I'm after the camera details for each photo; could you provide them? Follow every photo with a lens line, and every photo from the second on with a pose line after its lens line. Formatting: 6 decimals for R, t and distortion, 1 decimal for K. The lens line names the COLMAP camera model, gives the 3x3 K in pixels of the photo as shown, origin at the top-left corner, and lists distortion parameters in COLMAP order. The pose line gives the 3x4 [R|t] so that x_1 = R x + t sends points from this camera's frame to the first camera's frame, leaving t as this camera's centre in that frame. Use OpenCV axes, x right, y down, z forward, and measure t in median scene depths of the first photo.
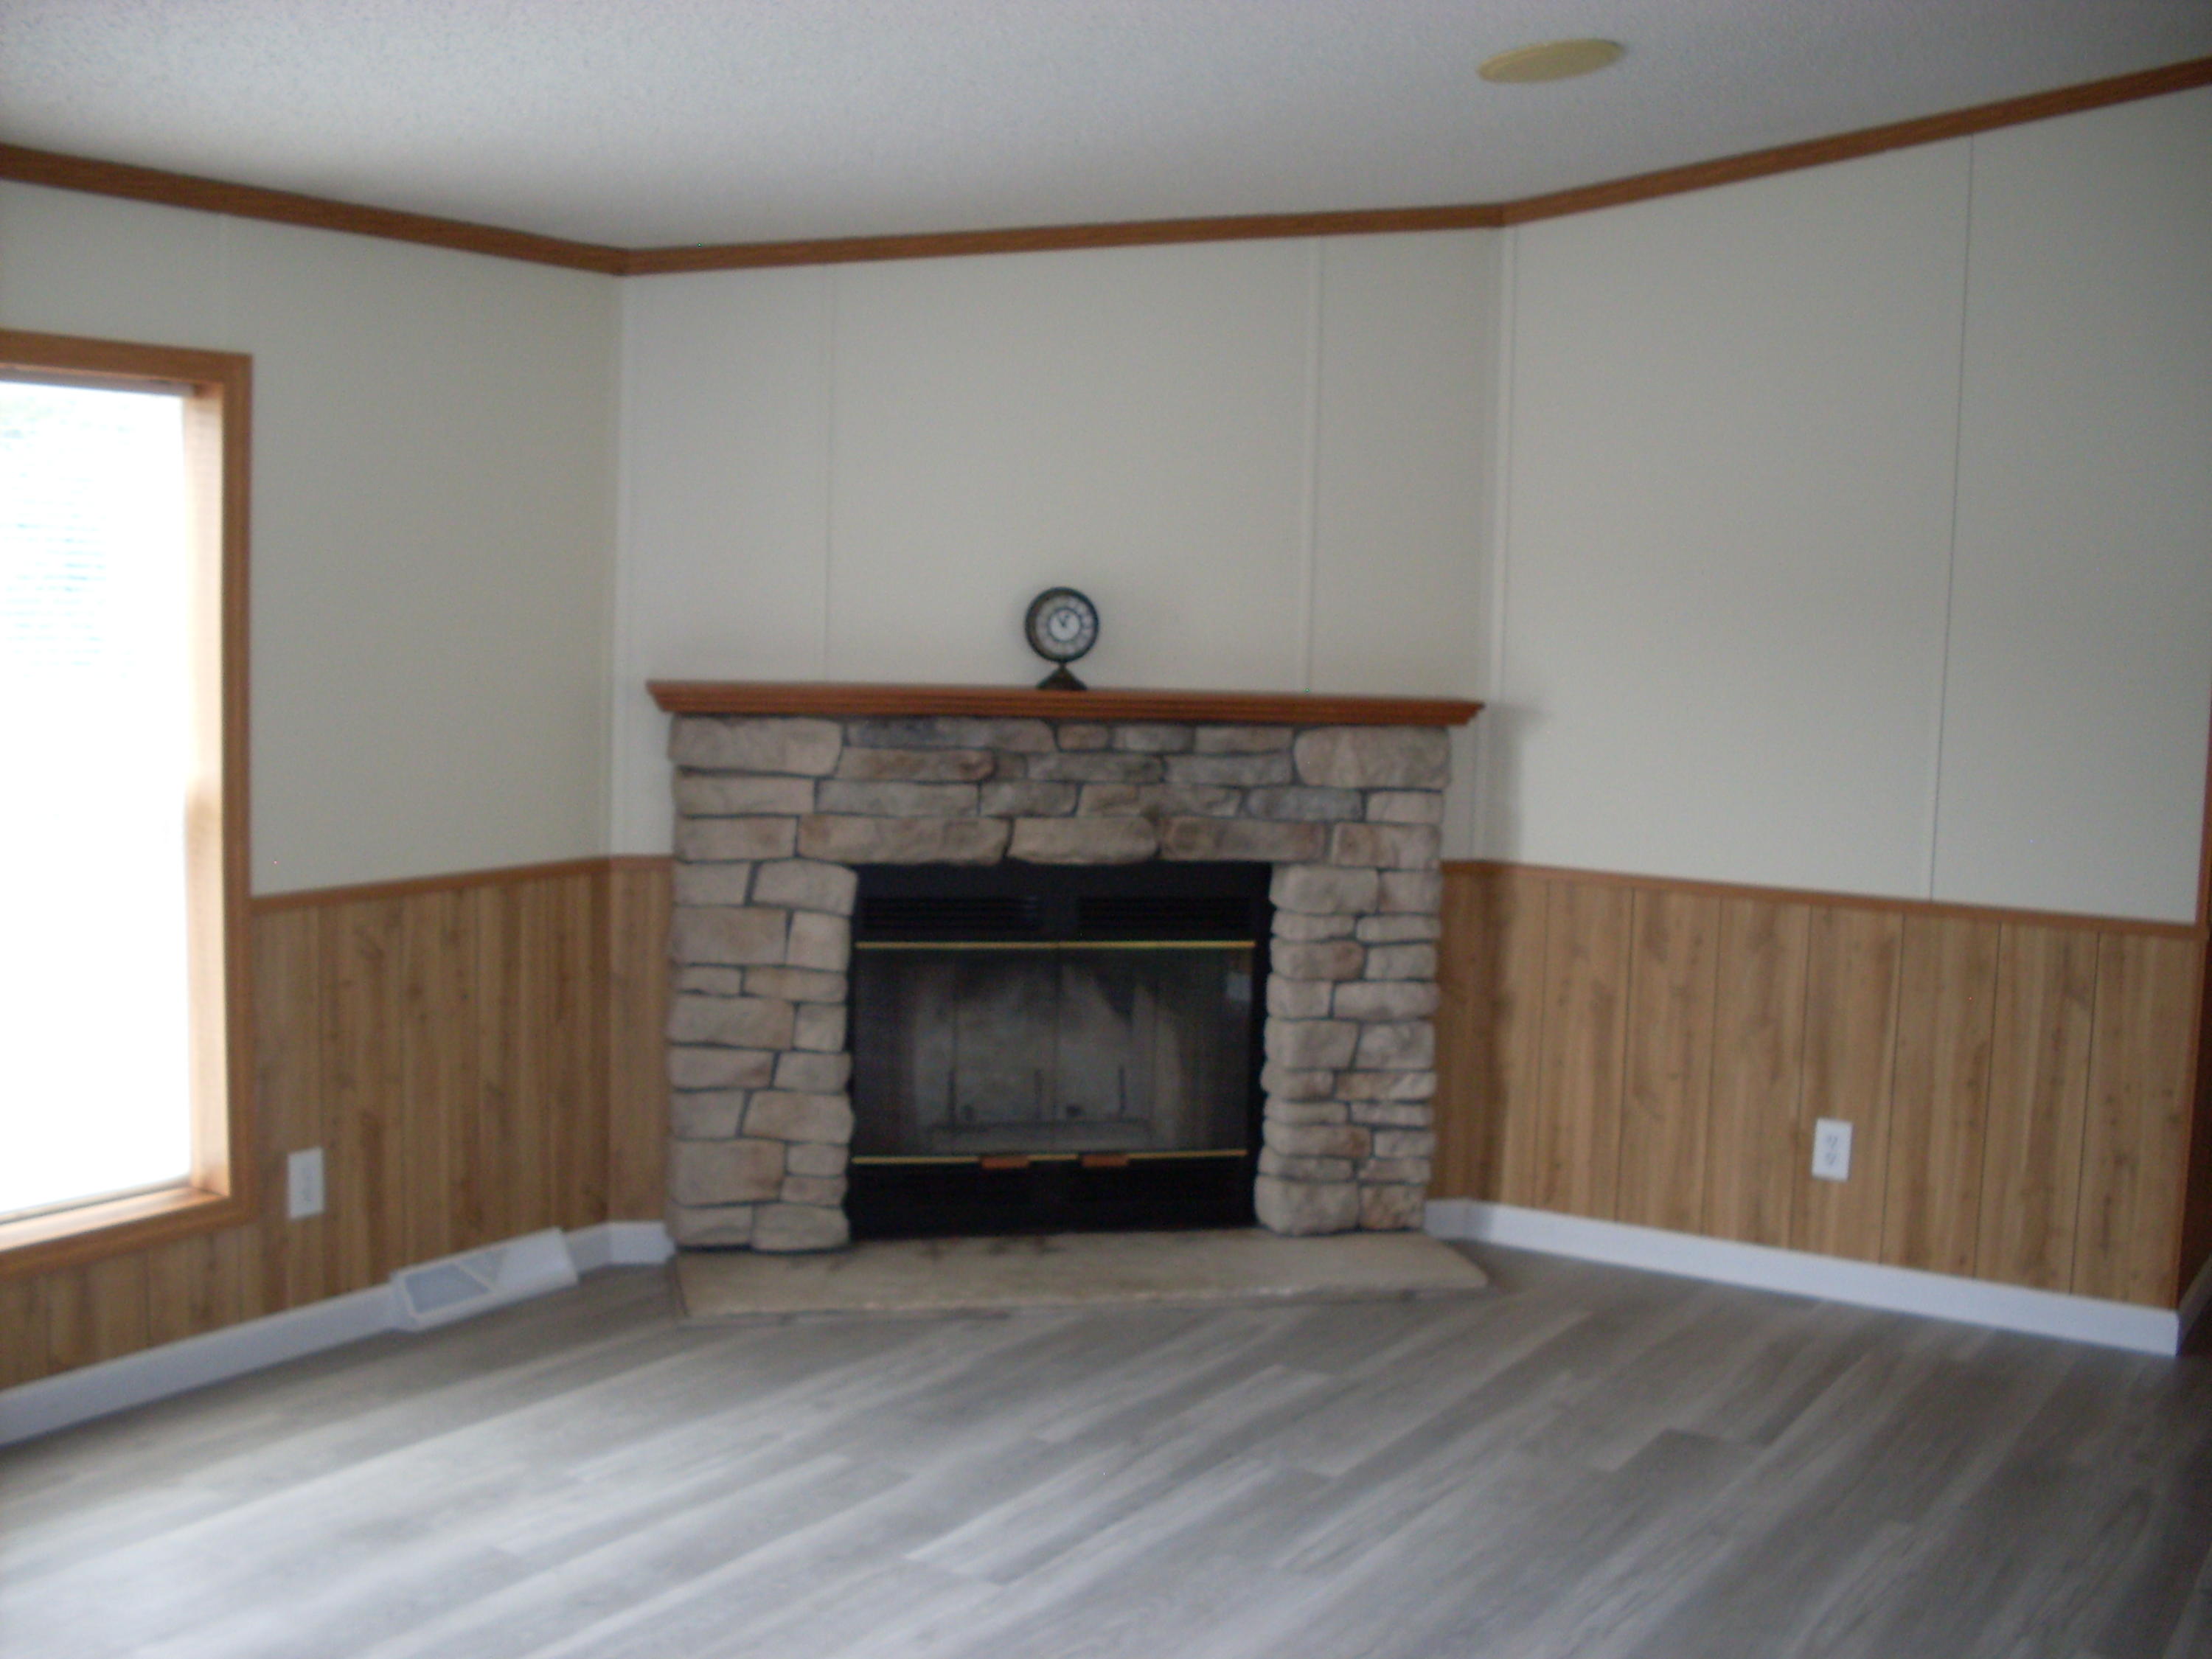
lens RADIAL K [[2510.8, 0, 1106.0], [0, 2510.8, 829.5], [0, 0, 1]] dist [-0.176612, 0.042617]
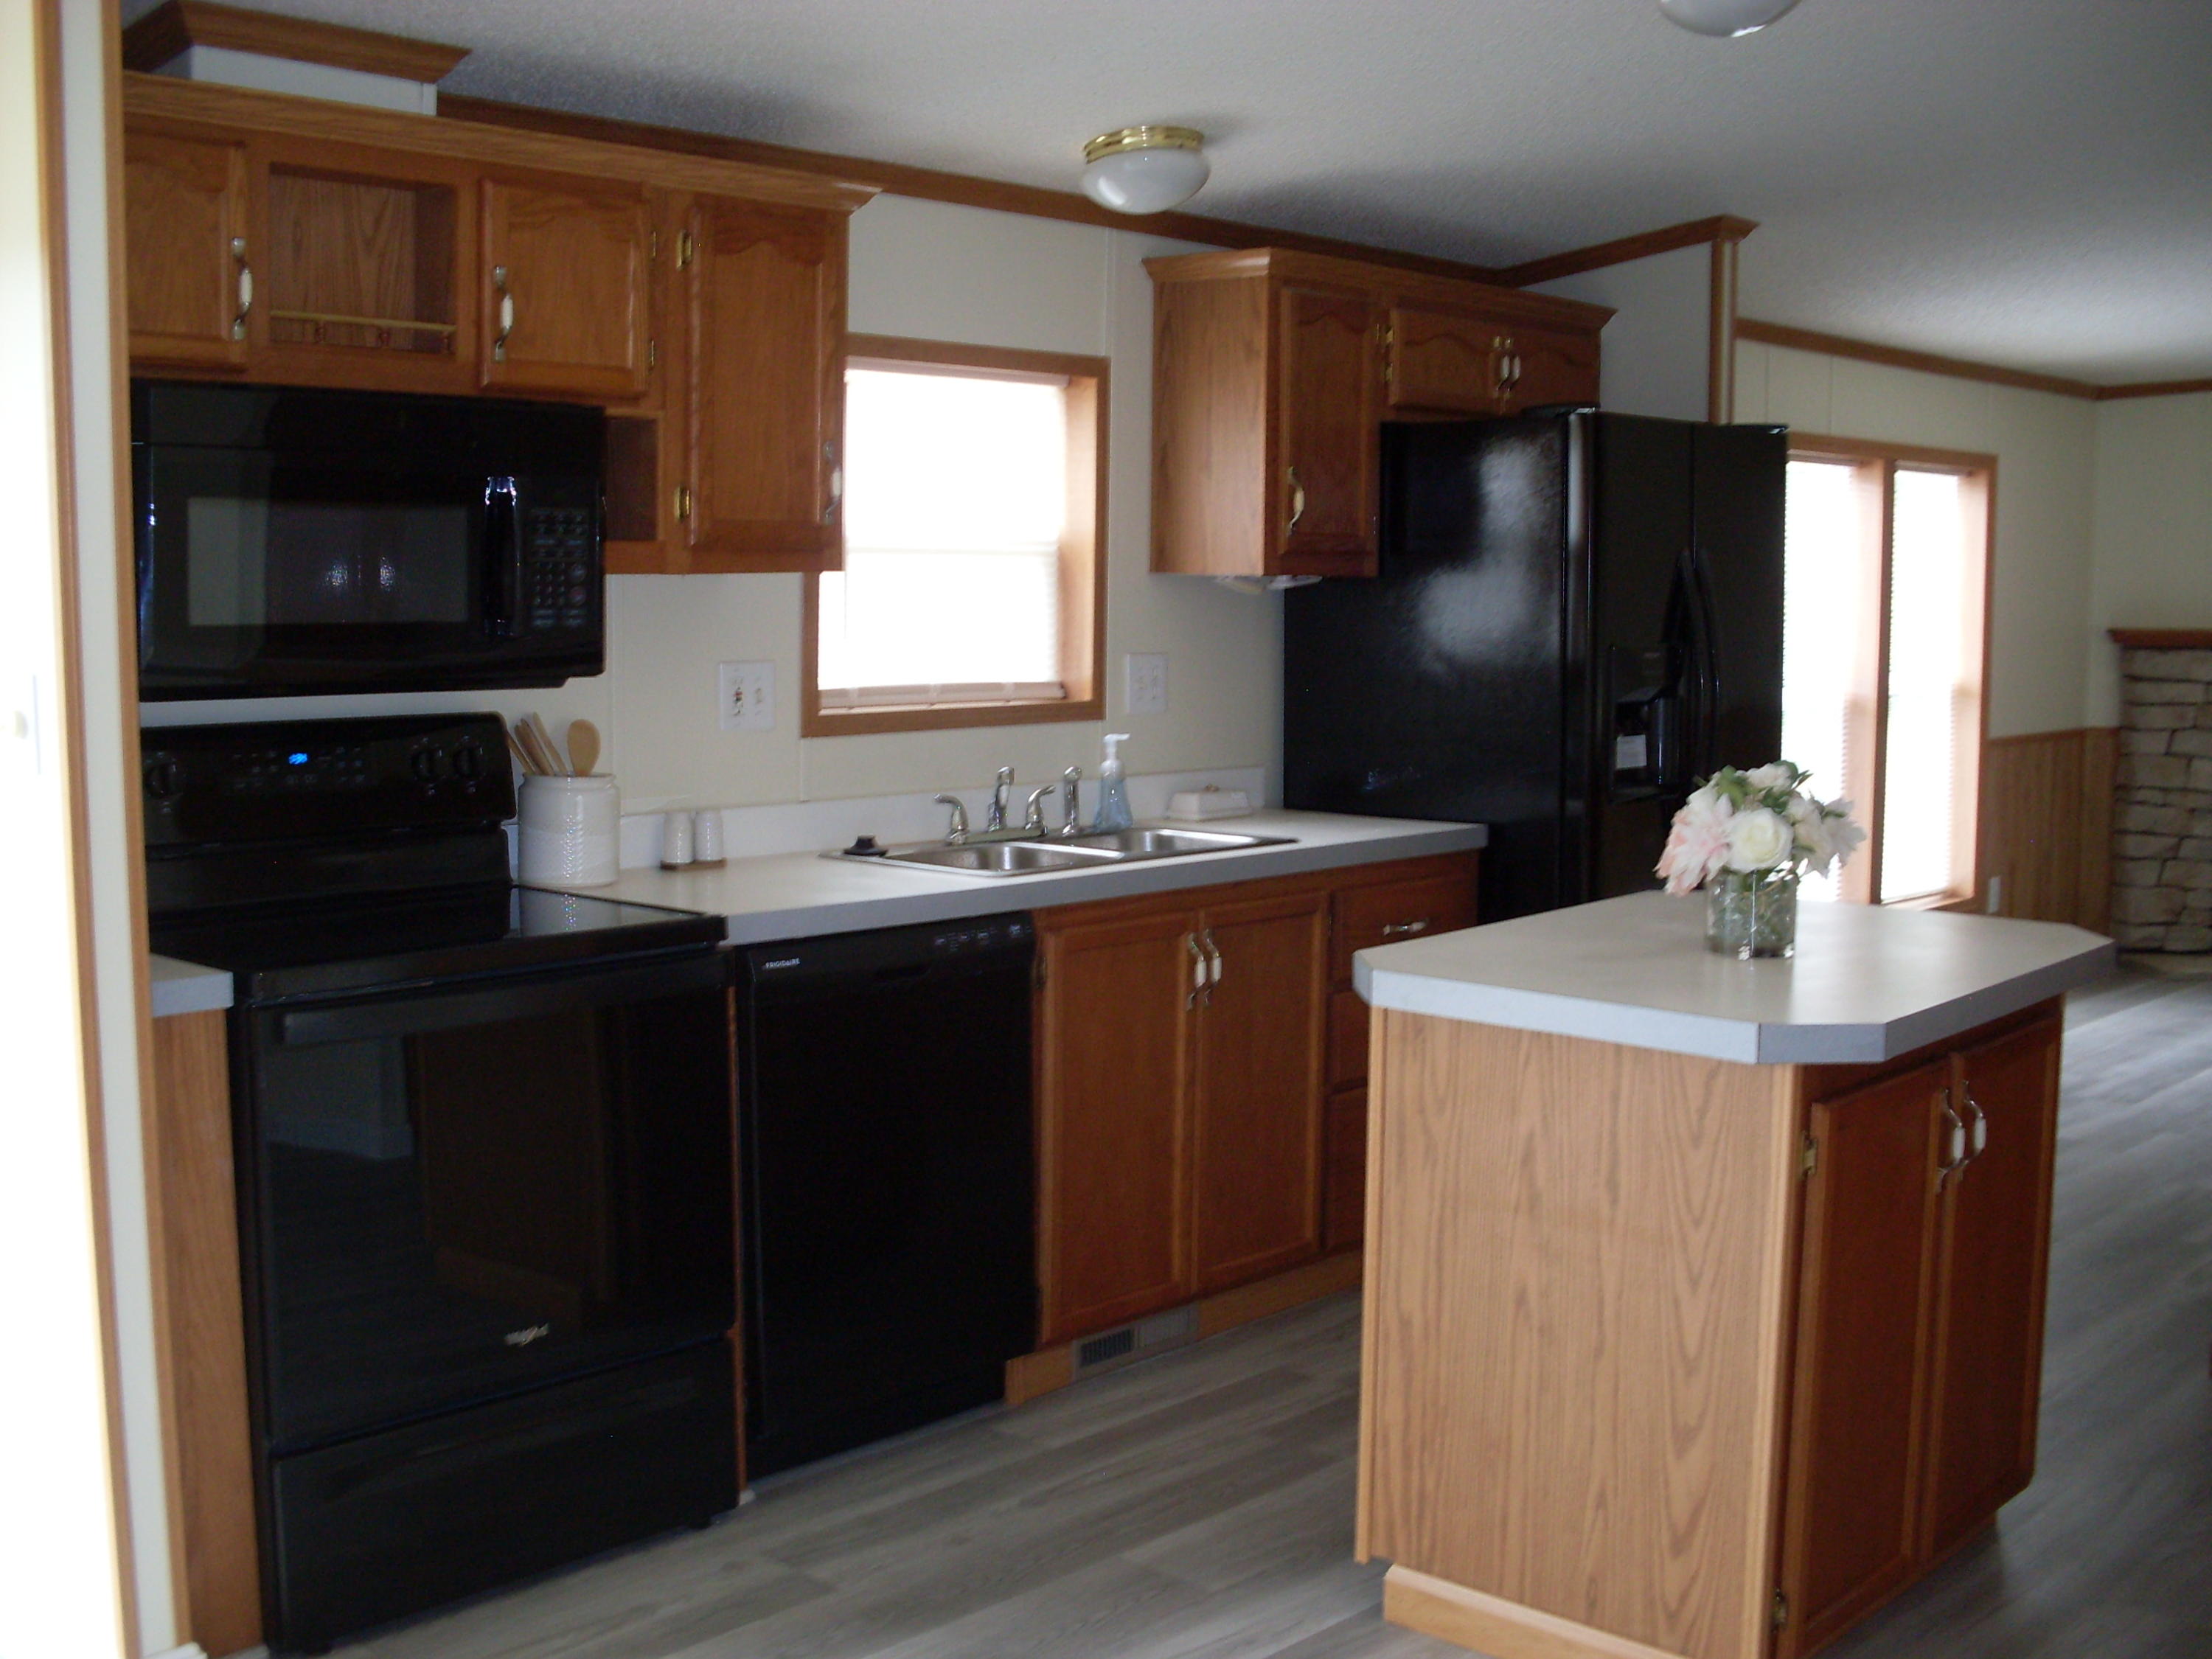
lens RADIAL K [[2510.8, 0, 1106.0], [0, 2510.8, 829.5], [0, 0, 1]] dist [-0.176612, 0.042617]
pose [[0.982152, -0.002385, -0.188072, -0.553047], [0.002989, 0.999991, 0.002925, 0.075499], [0.188064, -0.003435, 0.982151, -0.829064]]
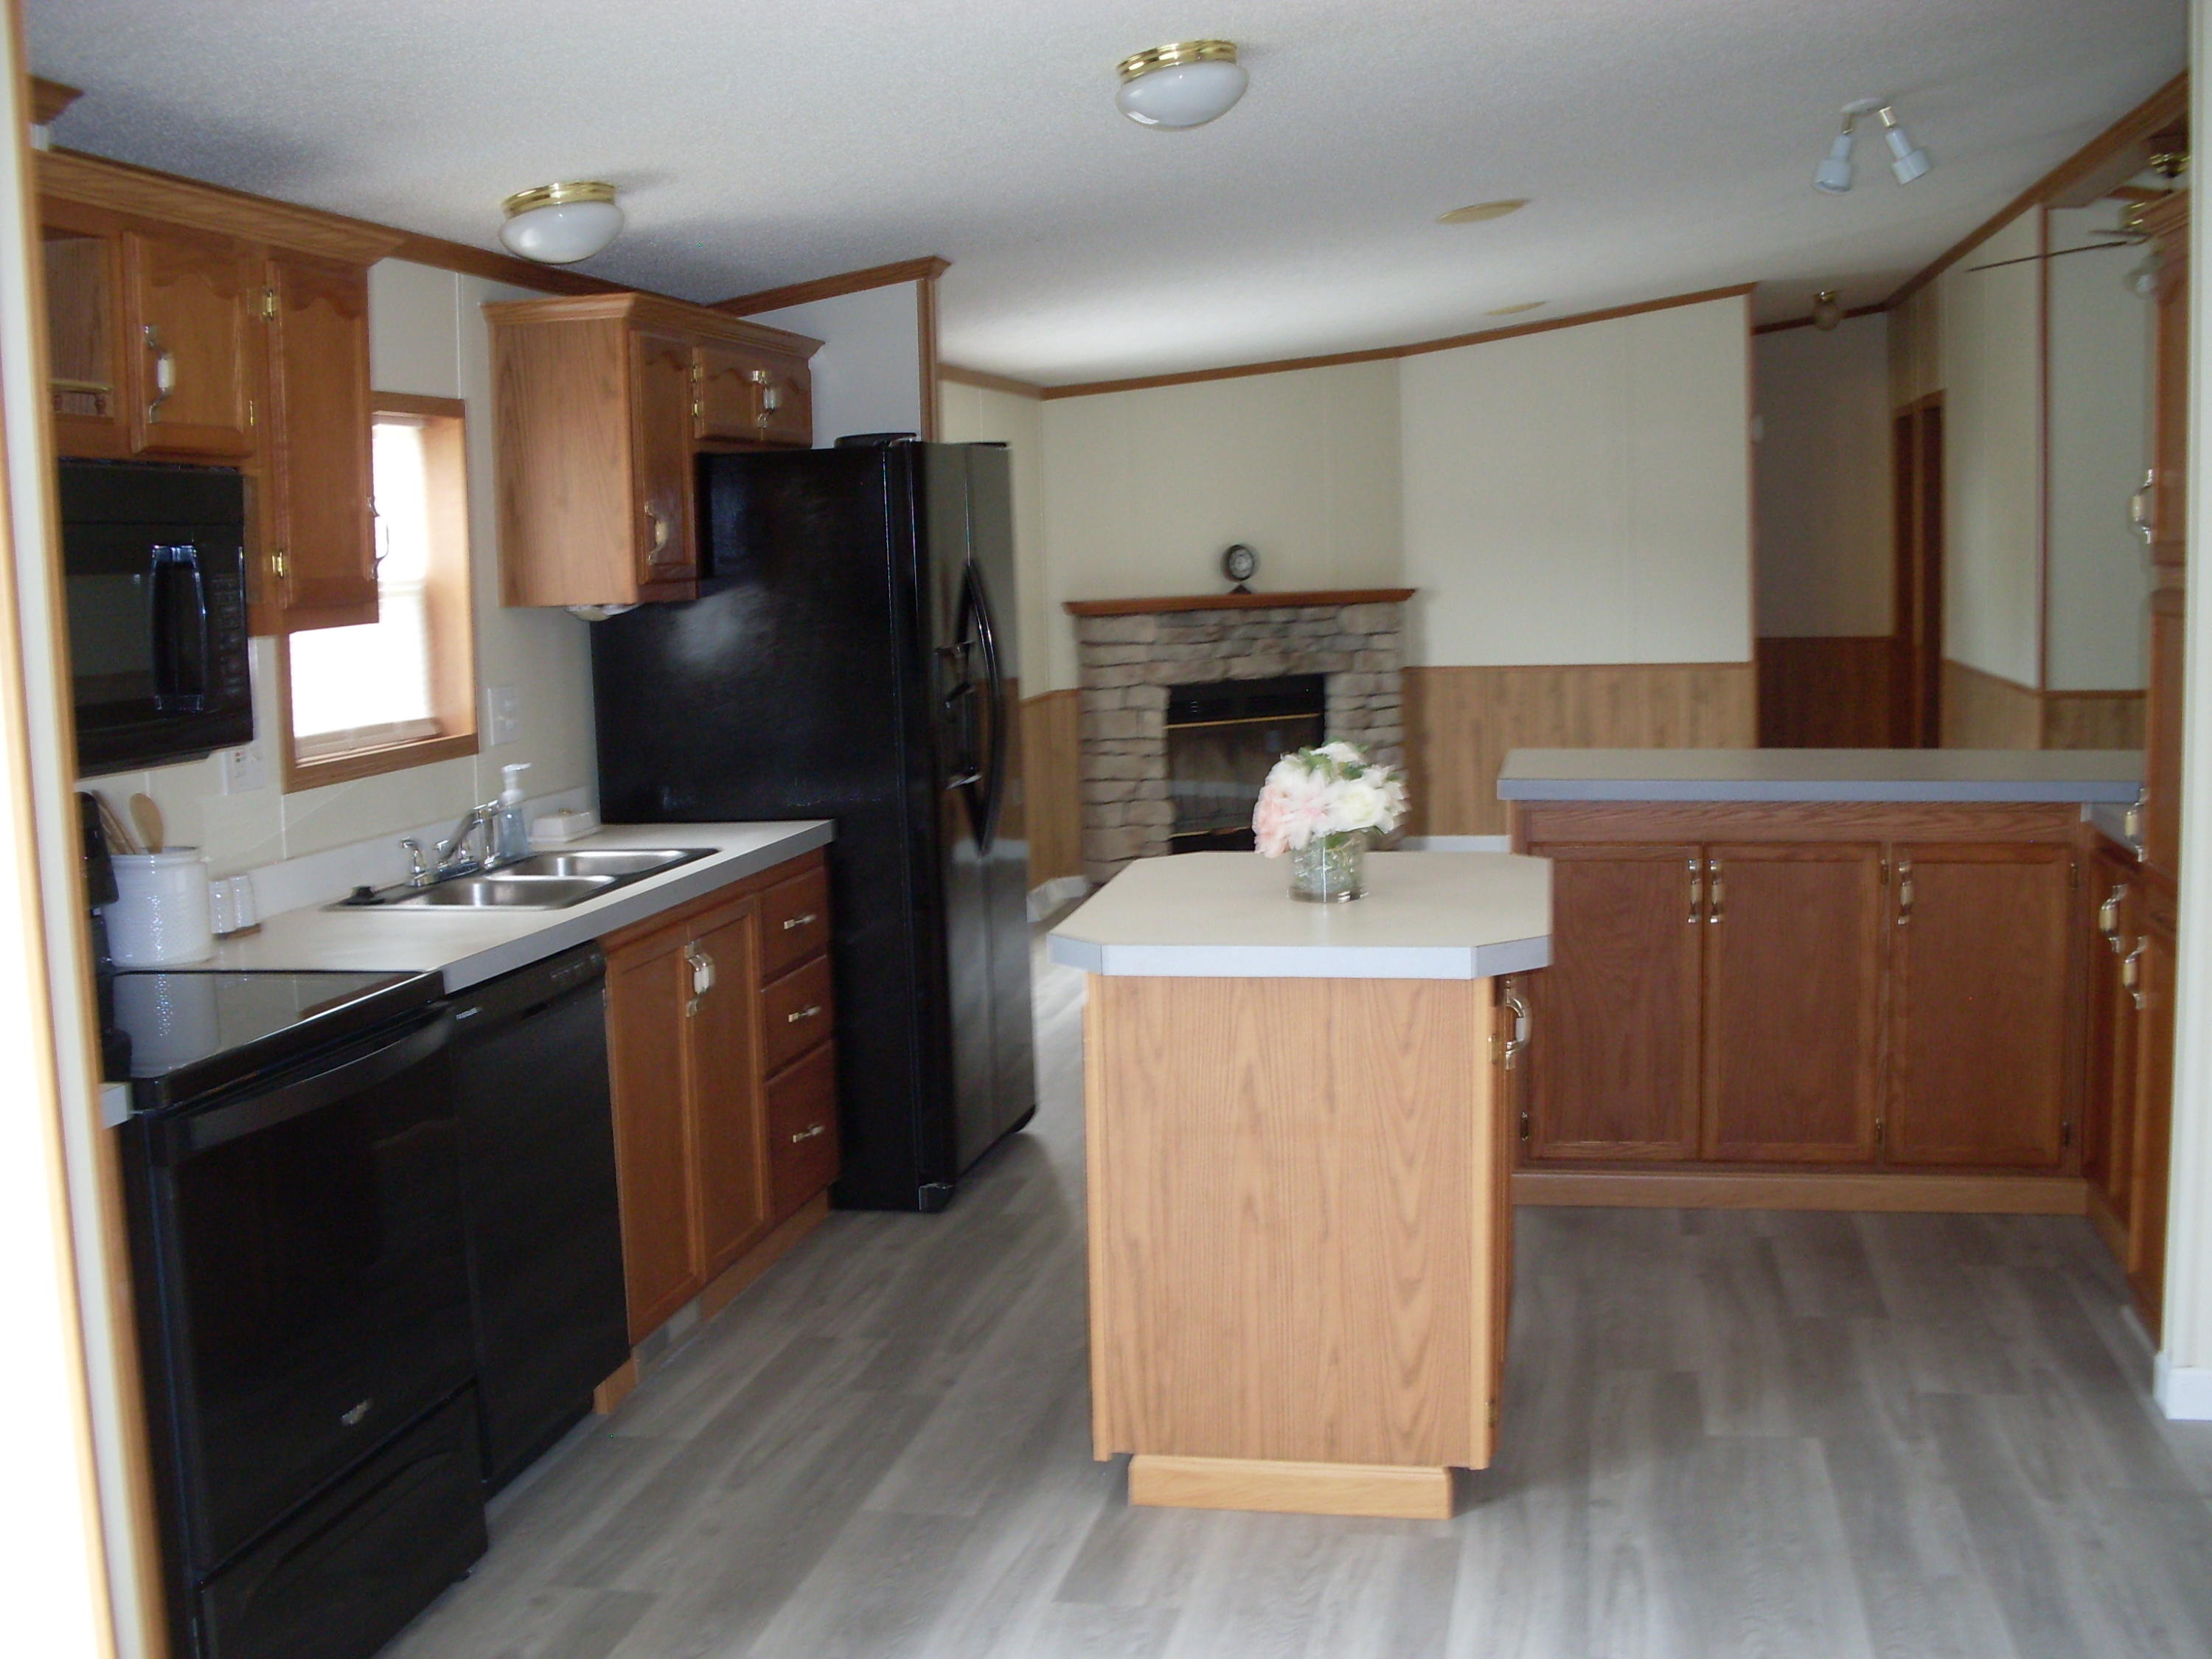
lens RADIAL K [[2510.8, 0, 1106.0], [0, 2510.8, 829.5], [0, 0, 1]] dist [-0.176612, 0.042617]
pose [[0.932568, -0.096459, 0.347870, -0.860693], [0.089553, 0.995334, 0.035918, 0.052572], [-0.349711, -0.002343, 0.936855, -0.885586]]
